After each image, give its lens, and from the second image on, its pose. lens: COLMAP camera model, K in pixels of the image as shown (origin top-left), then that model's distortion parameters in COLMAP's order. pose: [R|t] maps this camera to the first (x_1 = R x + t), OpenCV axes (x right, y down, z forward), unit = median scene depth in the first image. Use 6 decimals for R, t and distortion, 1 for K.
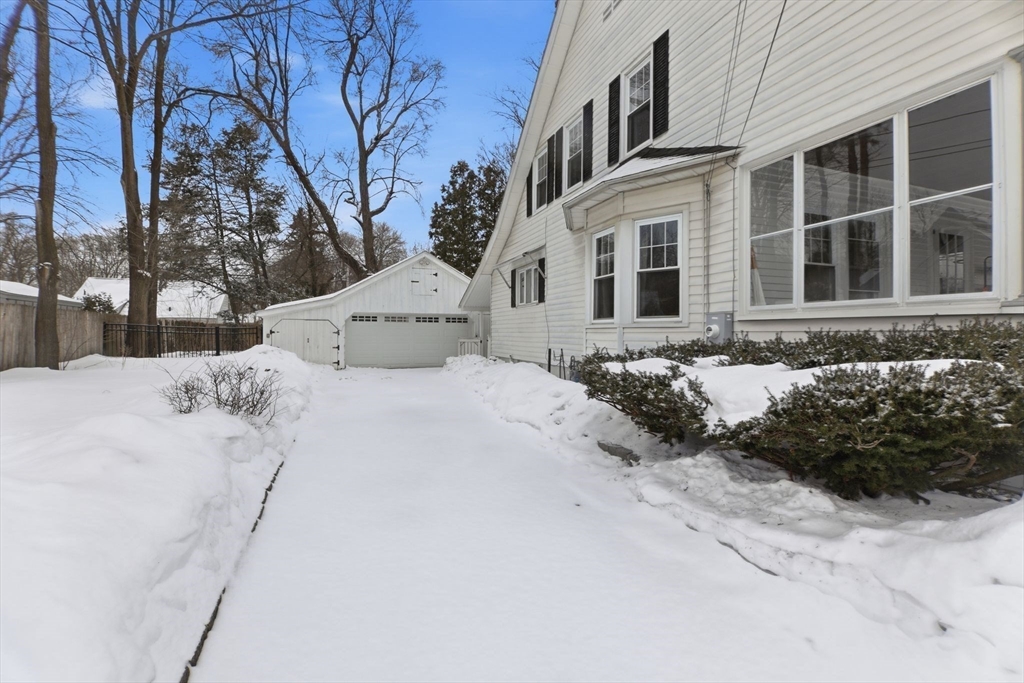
lens RADIAL K [[466.5, 0, 511.9], [0, 466.5, 337.8], [0, 0, 1]] dist [-0.016661, -0.004028]
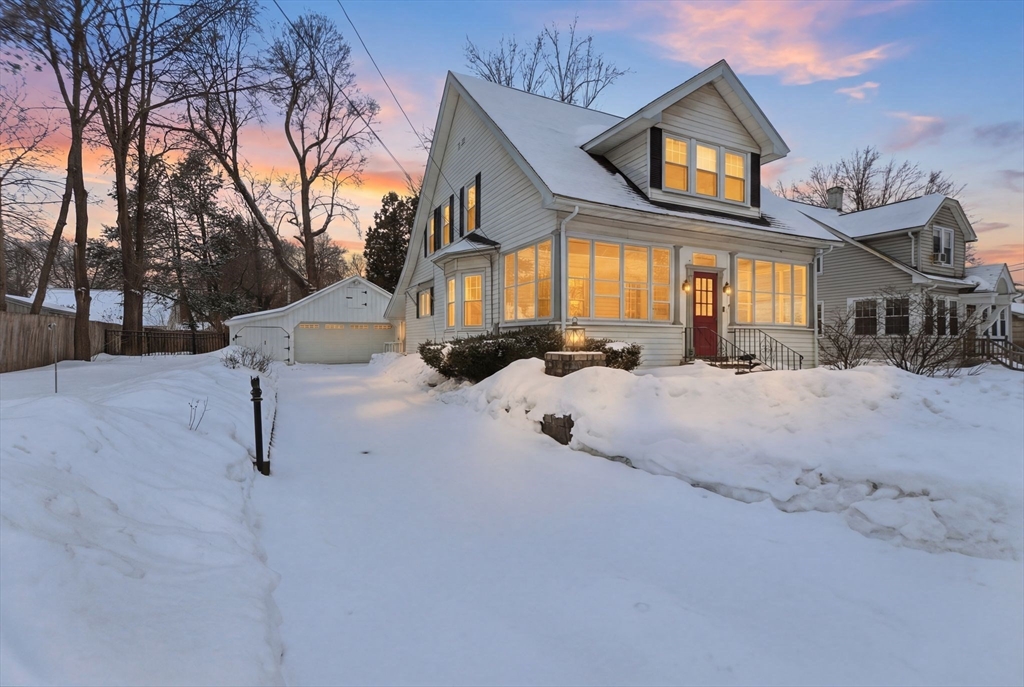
lens RADIAL K [[466.5, 0, 511.3], [0, 466.5, 341.9], [0, 0, 1]] dist [-0.016661, -0.004028]
pose [[0.993558, -0.006993, 0.113109, 0.057103], [0.007601, 0.999959, -0.004942, 0.007902], [-0.113070, 0.005770, 0.993570, -0.208464]]
